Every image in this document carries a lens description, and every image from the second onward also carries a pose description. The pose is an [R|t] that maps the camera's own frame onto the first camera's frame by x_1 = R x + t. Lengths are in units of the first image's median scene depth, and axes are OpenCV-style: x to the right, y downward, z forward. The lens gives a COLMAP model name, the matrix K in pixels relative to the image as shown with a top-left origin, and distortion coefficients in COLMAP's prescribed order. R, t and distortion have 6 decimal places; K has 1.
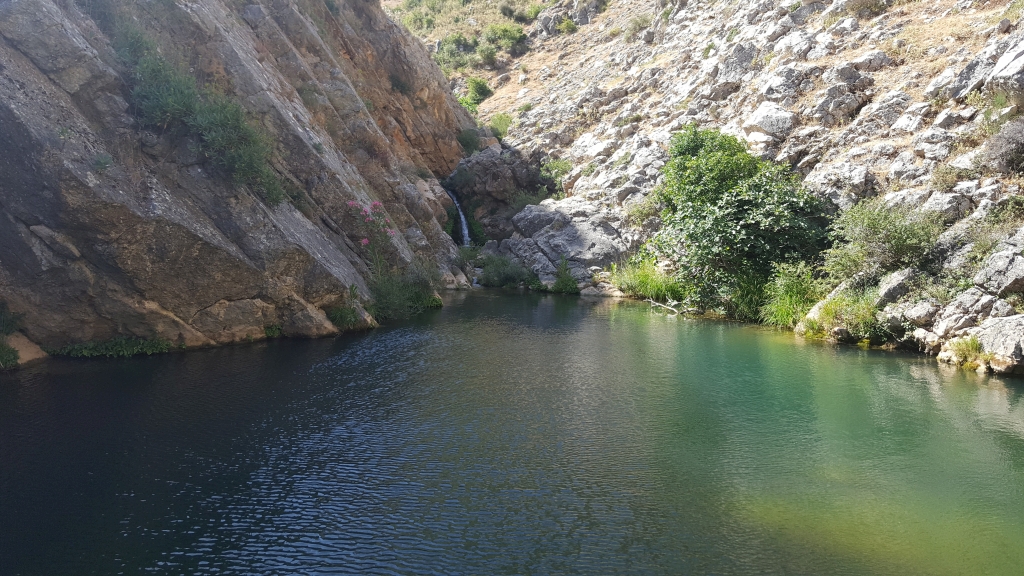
lens RADIAL K [[827.3, 0, 514.4], [0, 827.3, 289.1], [0, 0, 1]] dist [0.005647, -0.002929]
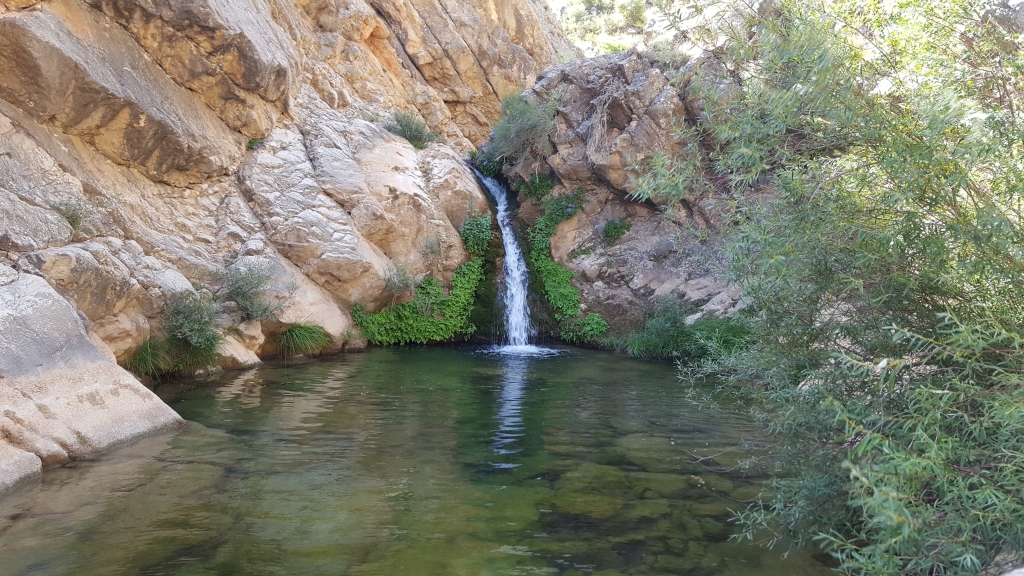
lens RADIAL K [[827.3, 0, 509.2], [0, 827.3, 291.9], [0, 0, 1]] dist [0.005647, -0.002929]
pose [[0.982272, 0.009953, -0.187199, -0.005348], [-0.019501, 0.998597, -0.049231, -0.055634], [0.186447, 0.052009, 0.981088, 0.686471]]
